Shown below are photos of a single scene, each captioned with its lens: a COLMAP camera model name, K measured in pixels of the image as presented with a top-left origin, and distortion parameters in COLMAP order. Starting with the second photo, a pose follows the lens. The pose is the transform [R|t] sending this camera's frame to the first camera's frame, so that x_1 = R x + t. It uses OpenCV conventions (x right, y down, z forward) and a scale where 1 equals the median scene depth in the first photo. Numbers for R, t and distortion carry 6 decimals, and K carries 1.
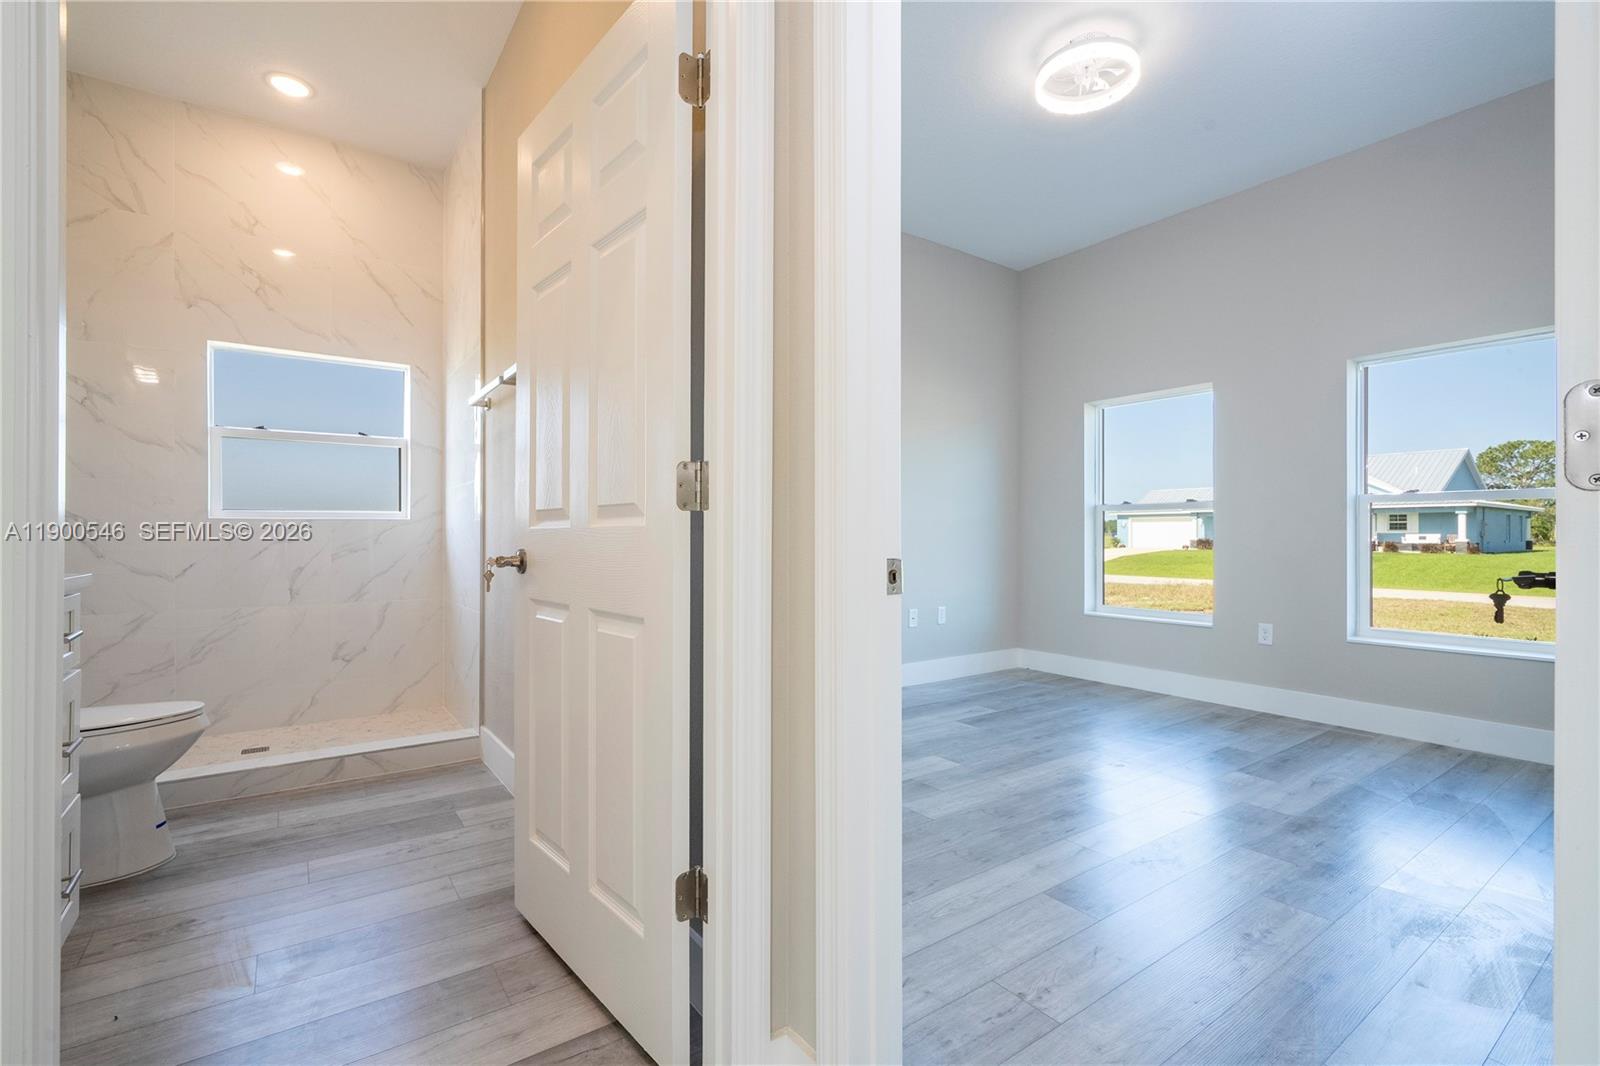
lens RADIAL K [[721.8, 0, 812.7], [0, 721.8, 529.4], [0, 0, 1]] dist [-0.003780, 0.001204]
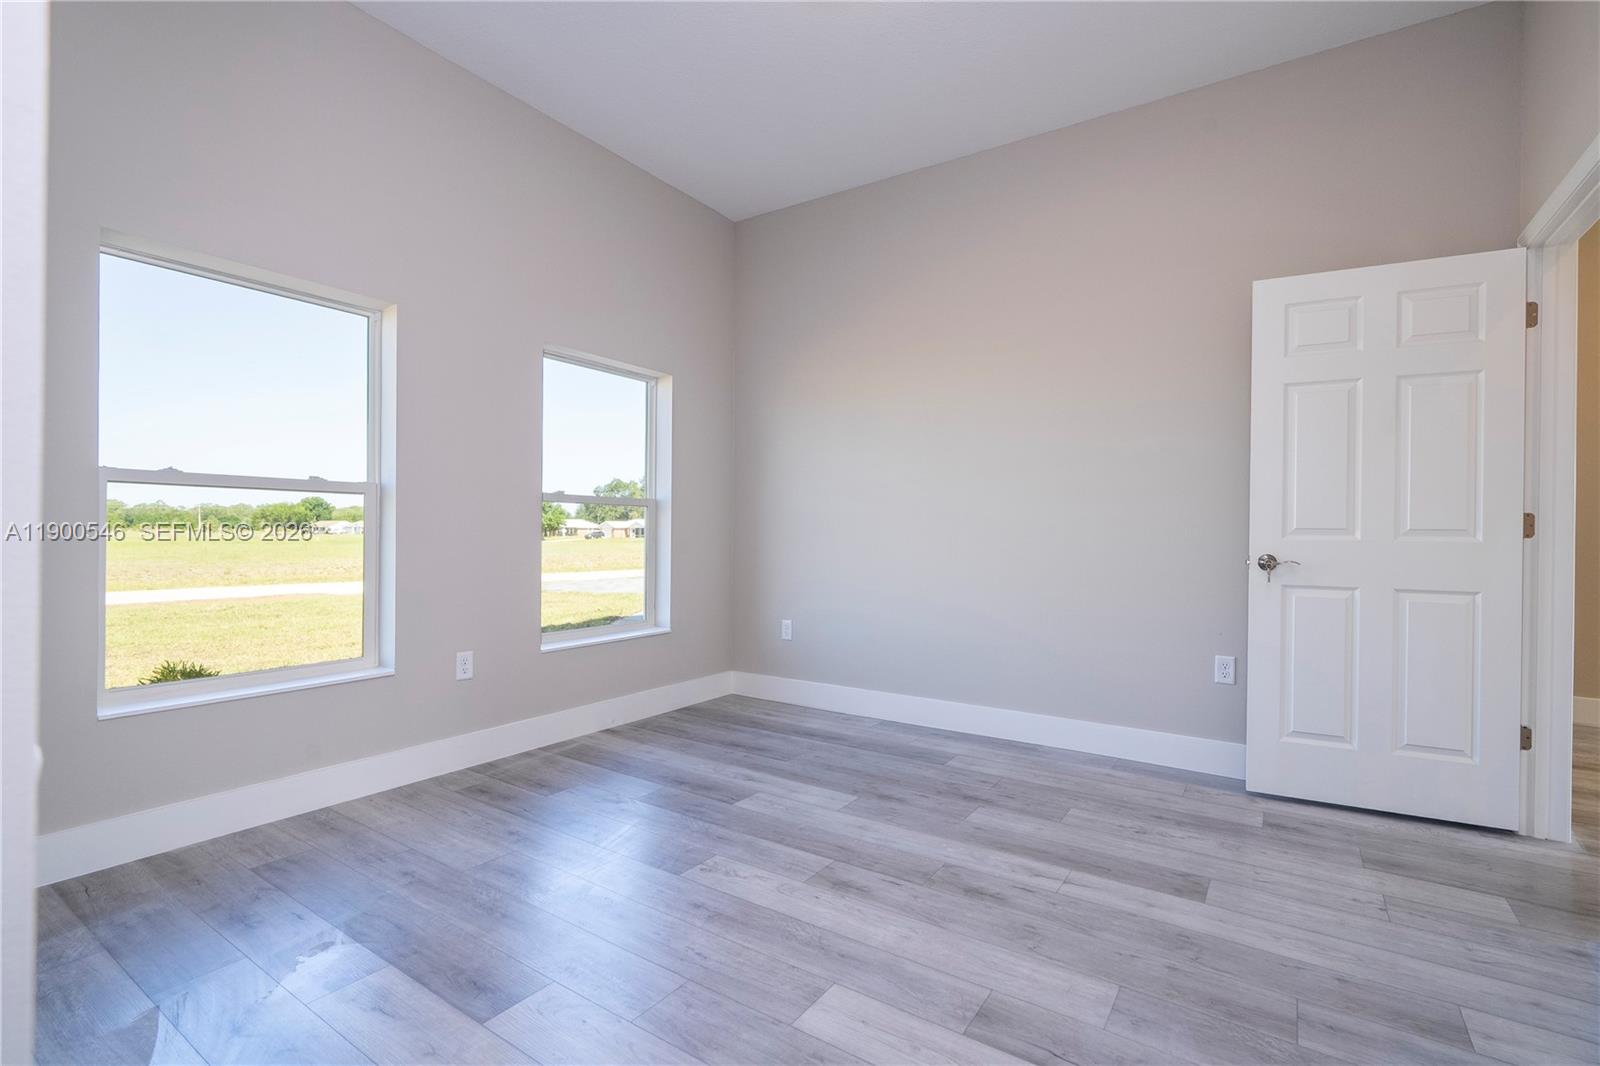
lens RADIAL K [[721.8, 0, 805.1], [0, 721.8, 527.8], [0, 0, 1]] dist [-0.003780, 0.001204]
pose [[-0.341233, 0.001728, 0.939977, -0.247015], [-0.017230, 0.999819, -0.008092, -0.001246], [-0.939821, -0.018957, -0.341142, 1.060895]]
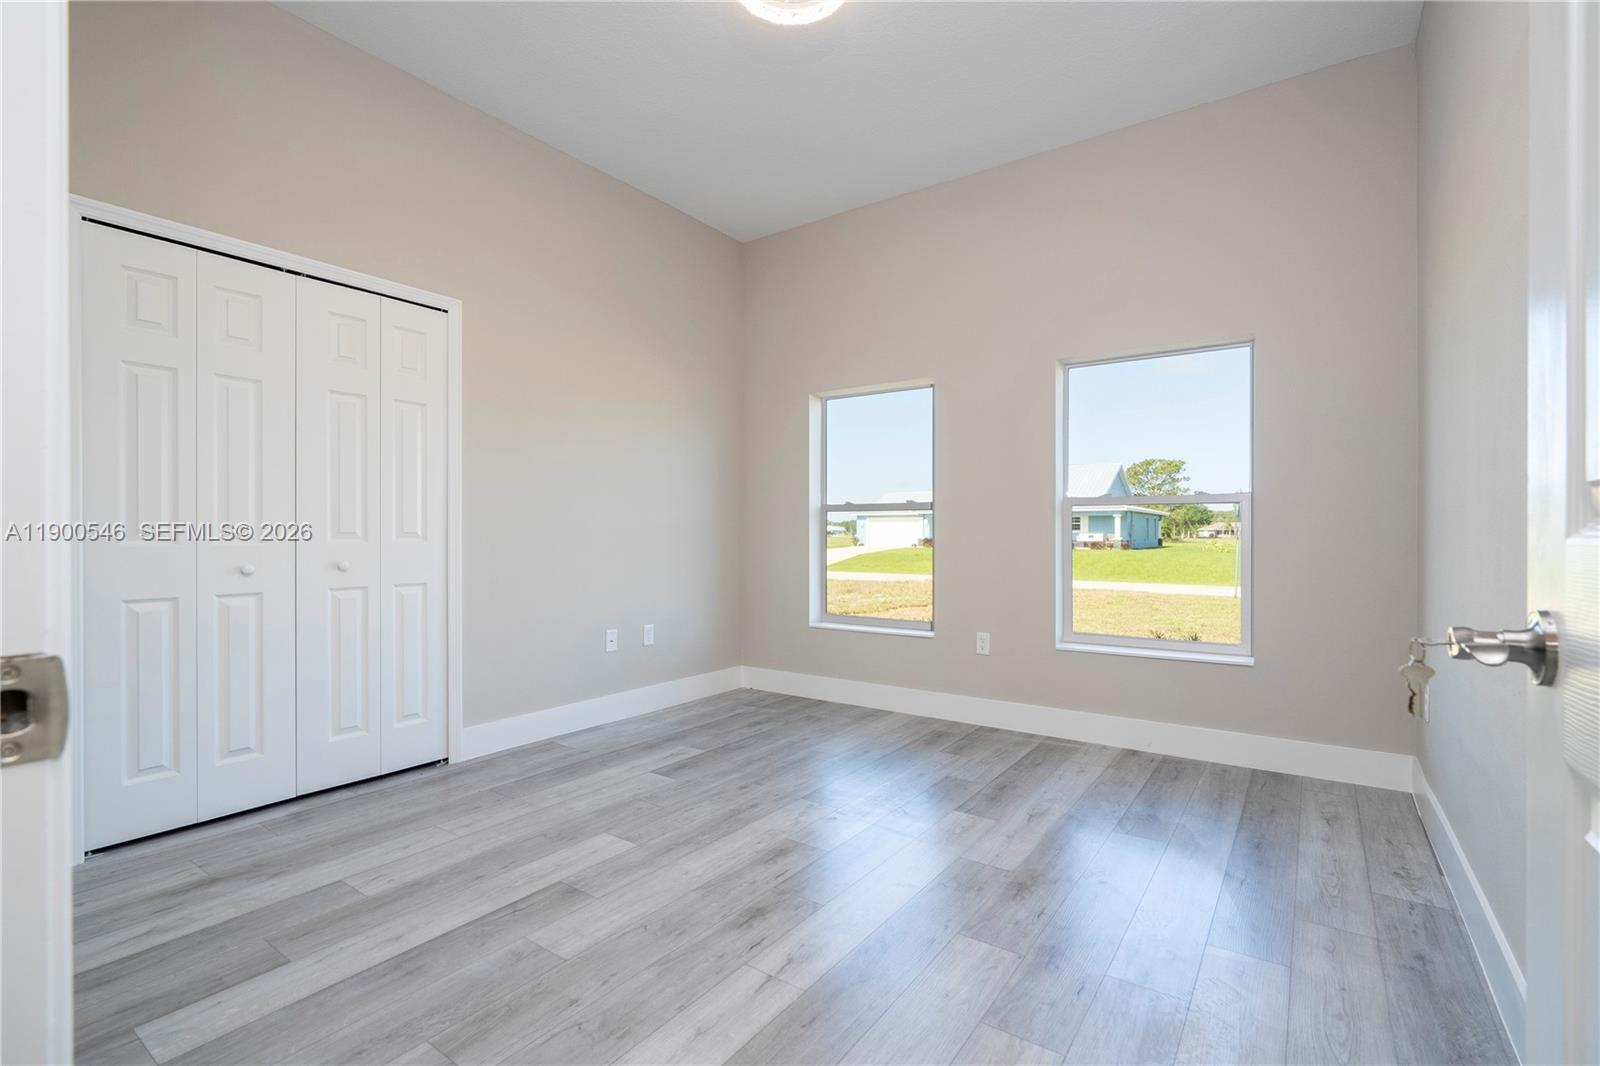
lens RADIAL K [[721.8, 0, 813.3], [0, 721.8, 543.3], [0, 0, 1]] dist [-0.003780, 0.001204]
pose [[0.944587, -0.004737, 0.328228, 0.117494], [-0.001907, 0.999800, 0.019918, -0.006978], [-0.328257, -0.019441, 0.944388, 0.198375]]
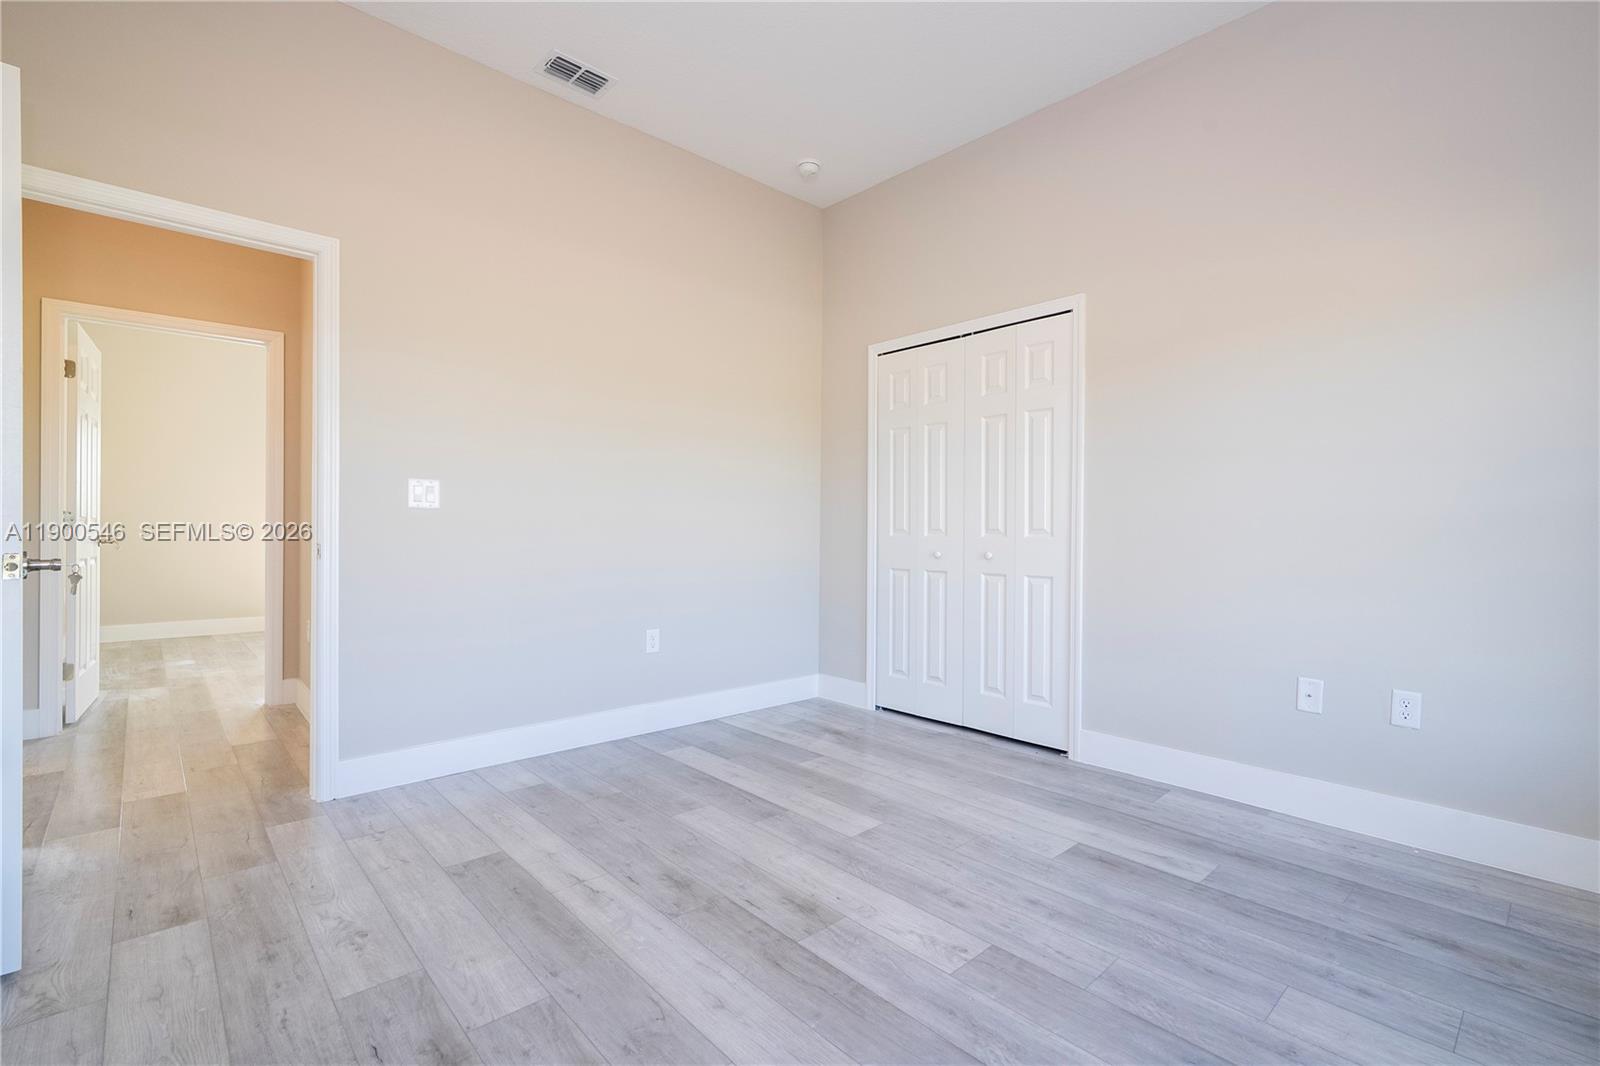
lens RADIAL K [[721.8, 0, 808.8], [0, 721.8, 538.1], [0, 0, 1]] dist [-0.003780, 0.001204]
pose [[0.118093, 0.010164, -0.992950, 0.847185], [0.000943, 0.999946, 0.010348, -0.000505], [0.993002, -0.002159, 0.118077, 0.761061]]
